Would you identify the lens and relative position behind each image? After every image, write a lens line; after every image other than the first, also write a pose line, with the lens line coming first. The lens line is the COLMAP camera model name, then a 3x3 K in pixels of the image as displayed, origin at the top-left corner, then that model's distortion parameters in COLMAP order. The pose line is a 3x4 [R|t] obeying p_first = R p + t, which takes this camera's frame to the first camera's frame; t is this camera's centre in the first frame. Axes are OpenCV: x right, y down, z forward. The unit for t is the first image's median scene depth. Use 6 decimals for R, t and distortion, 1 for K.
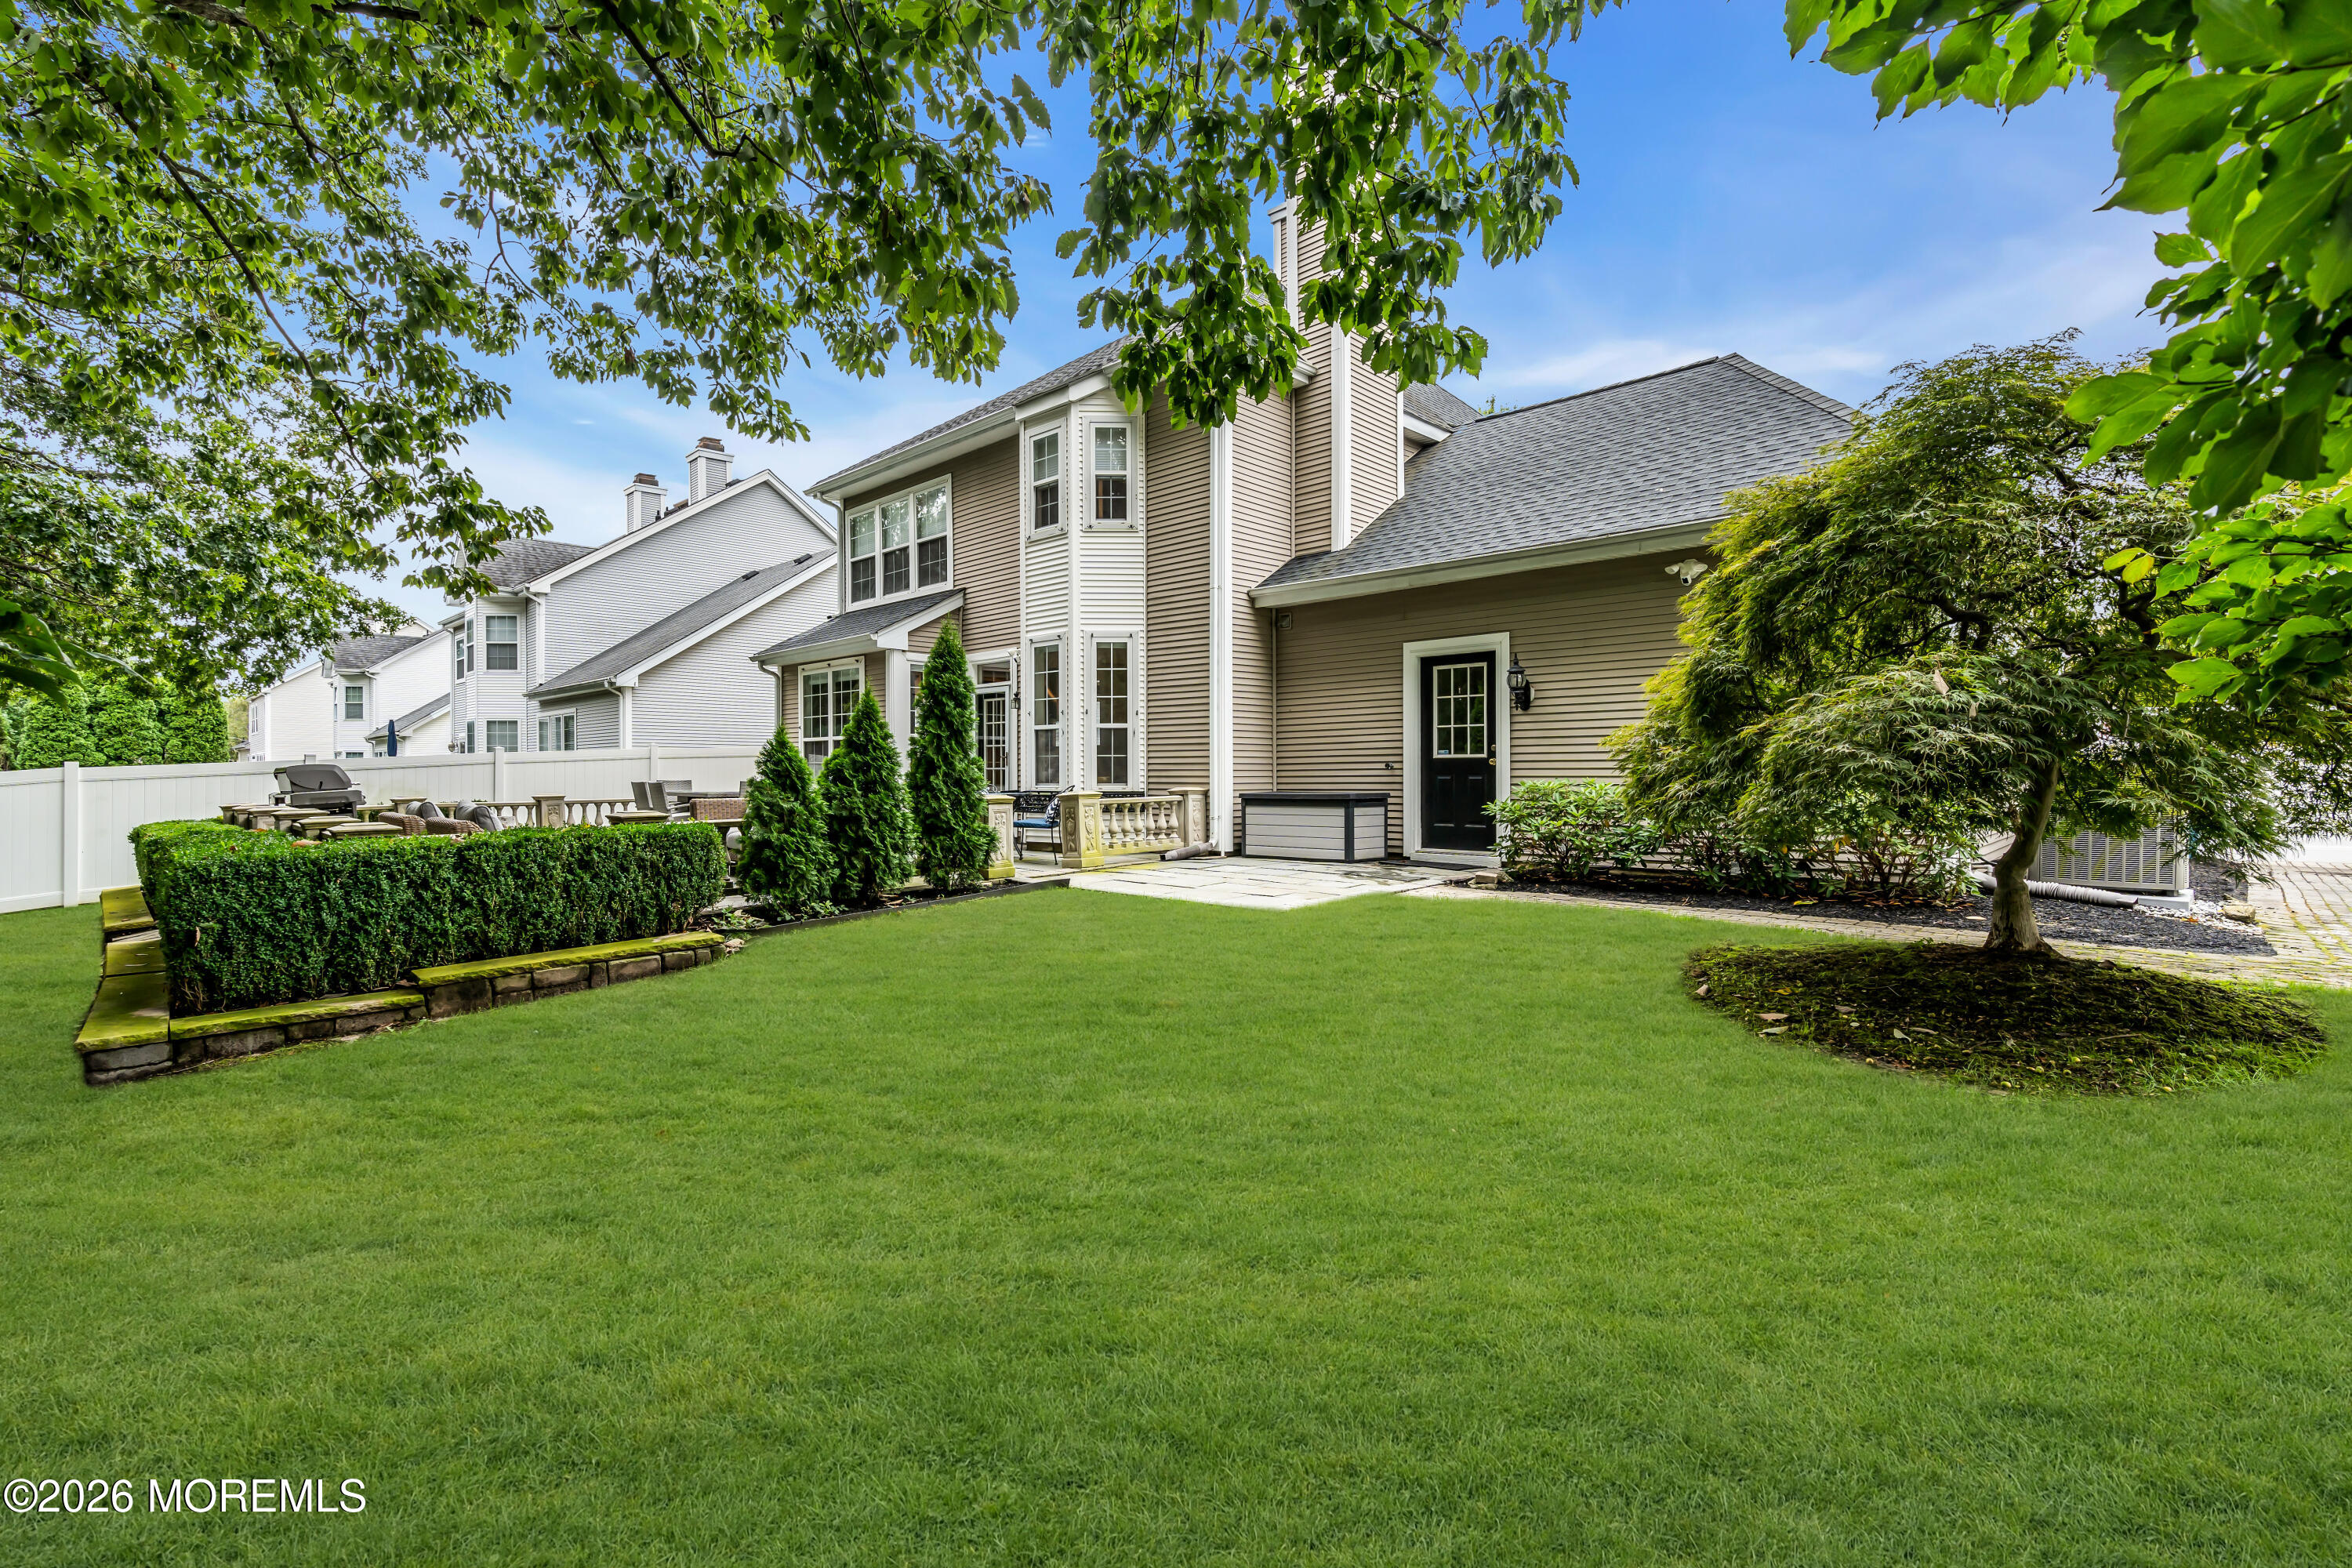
lens RADIAL K [[1056.4, 0, 1175.6], [0, 1056.4, 778.6], [0, 0, 1]] dist [-0.010453, 0.003798]
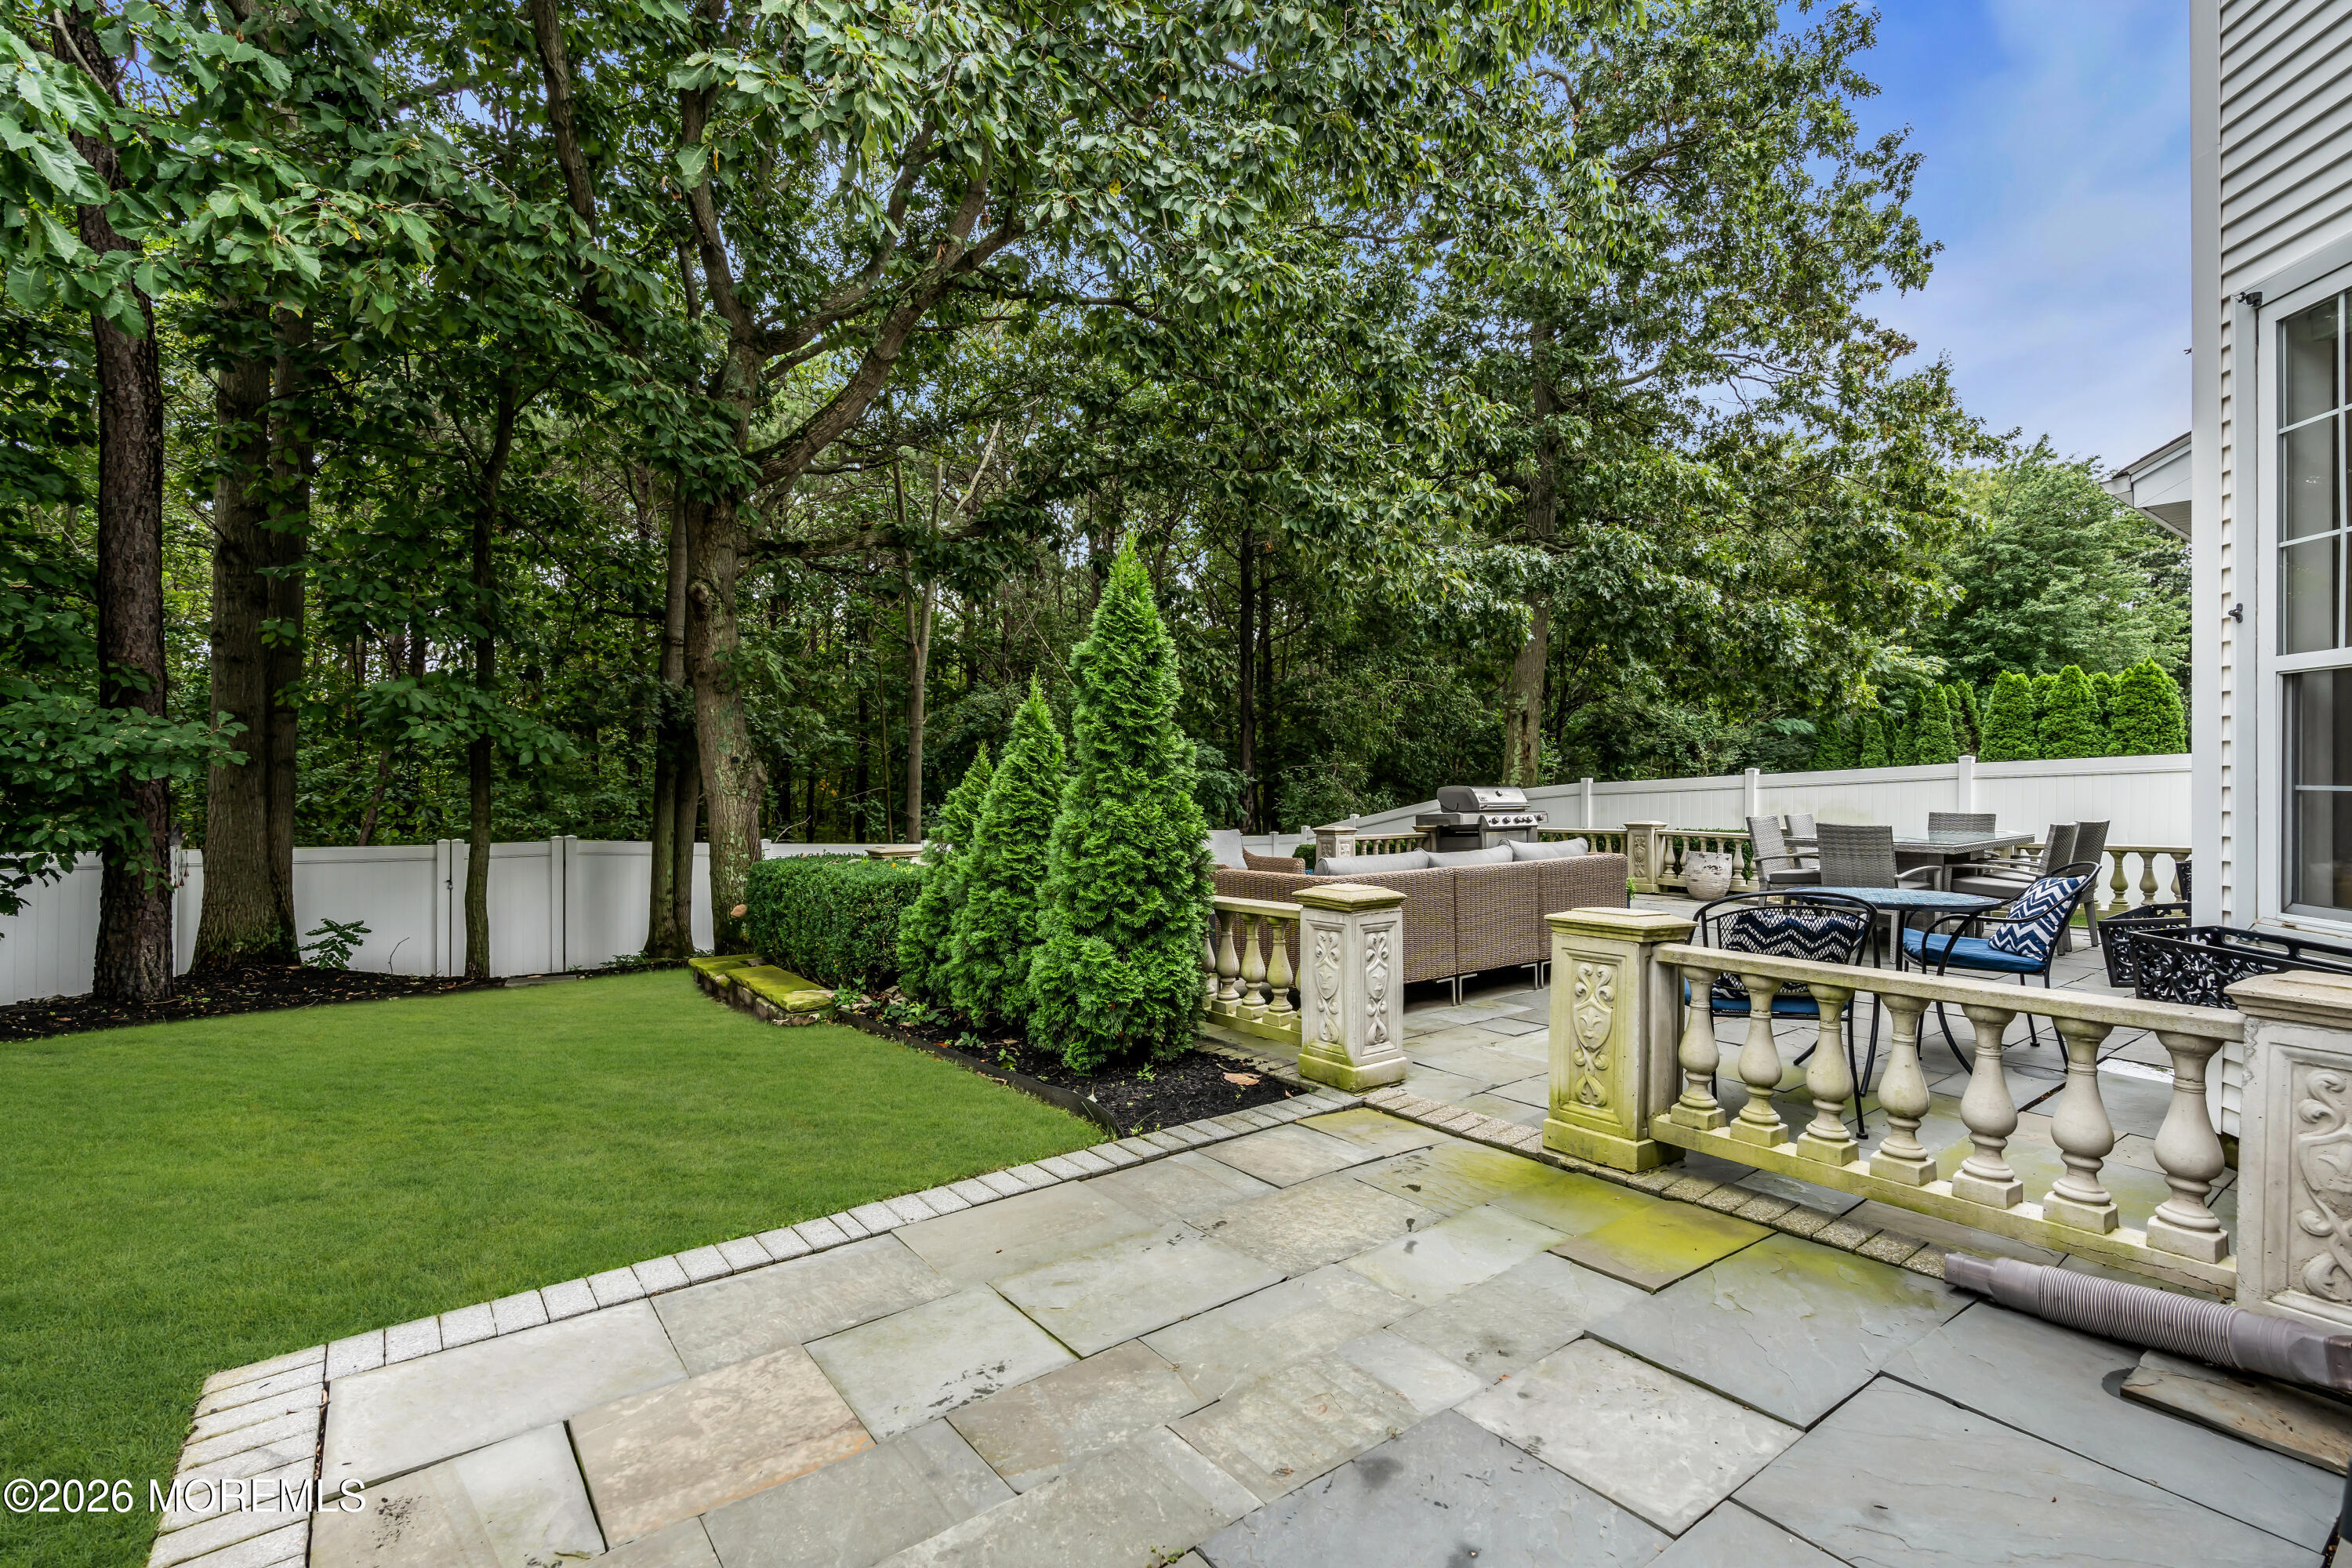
lens RADIAL K [[1033.7, 0, 1184.2], [0, 1033.7, 778.7], [0, 0, 1]] dist [-0.012937, 0.006035]
pose [[-0.147525, 0.005378, -0.989044, 0.162410], [-0.001098, 0.999984, 0.005602, -0.028757], [0.989058, 0.001913, -0.147517, 0.940824]]
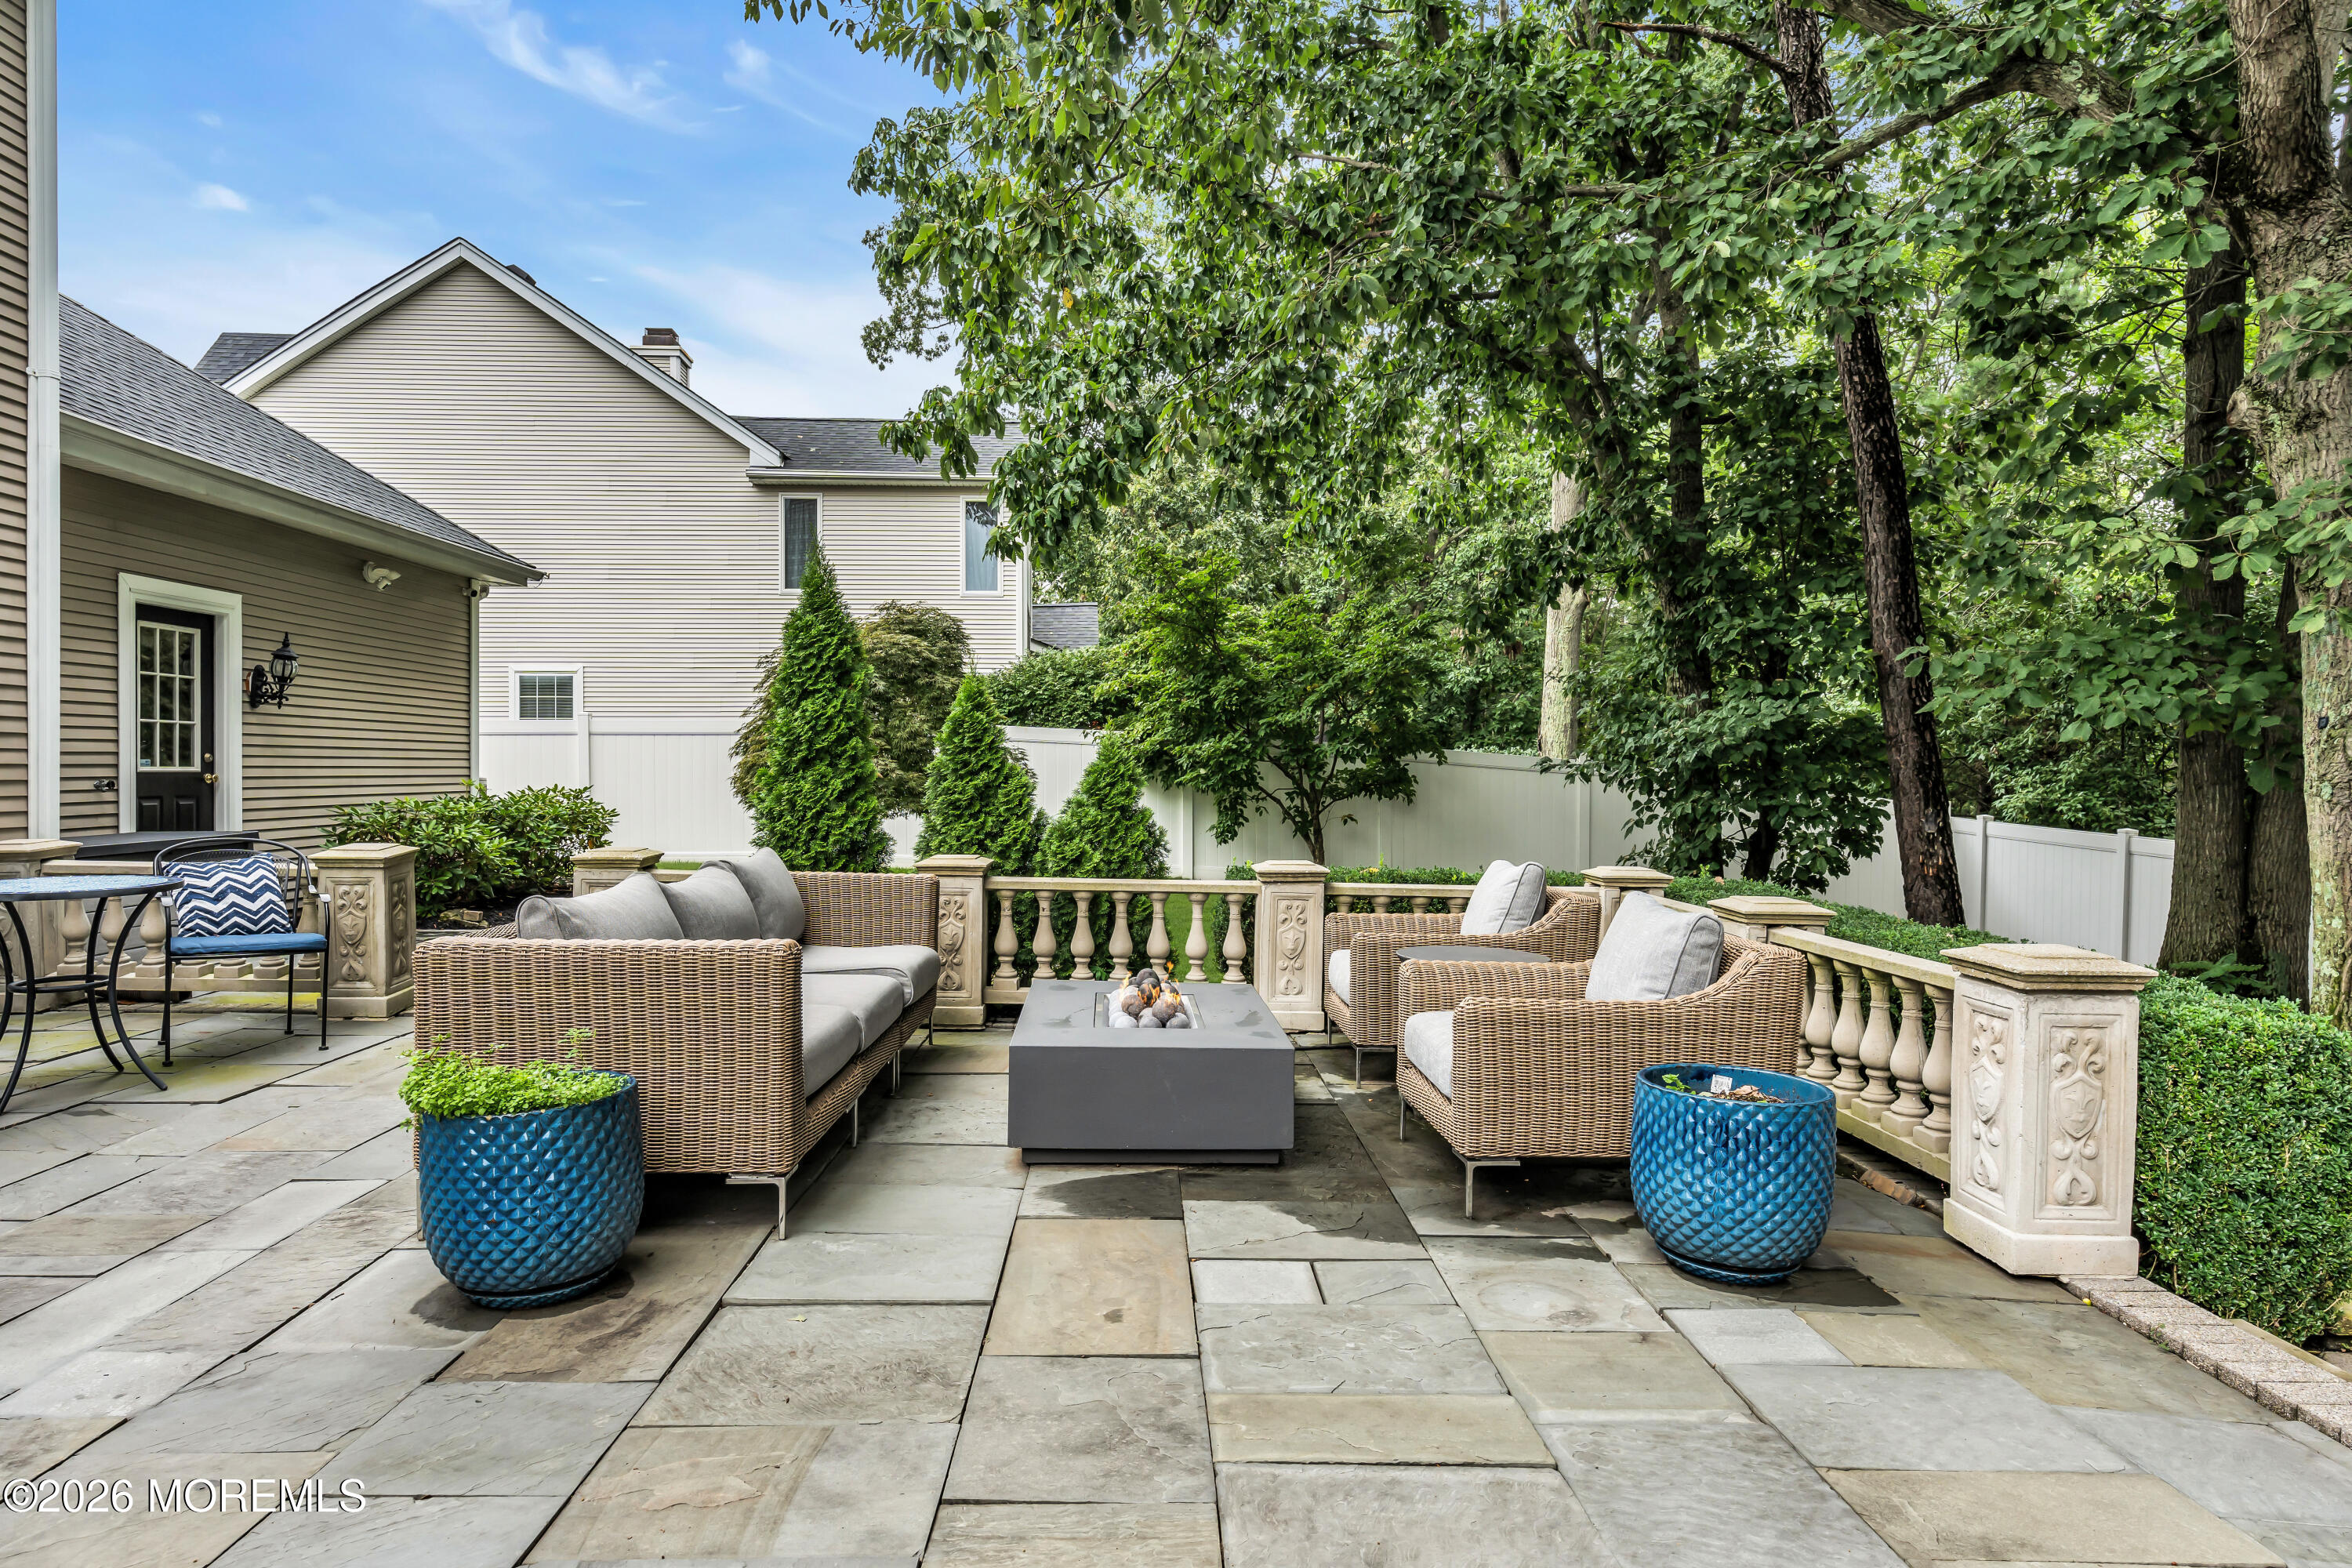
lens RADIAL K [[1440.2, 0, 1161.6], [0, 1440.2, 770.8], [0, 0, 1]] dist [-0.000851, 0.000490]
pose [[-0.720550, -0.001025, 0.693402, -0.762701], [0.001279, 0.999995, 0.002807, -0.021934], [-0.693402, 0.002910, -0.720545, 1.209540]]
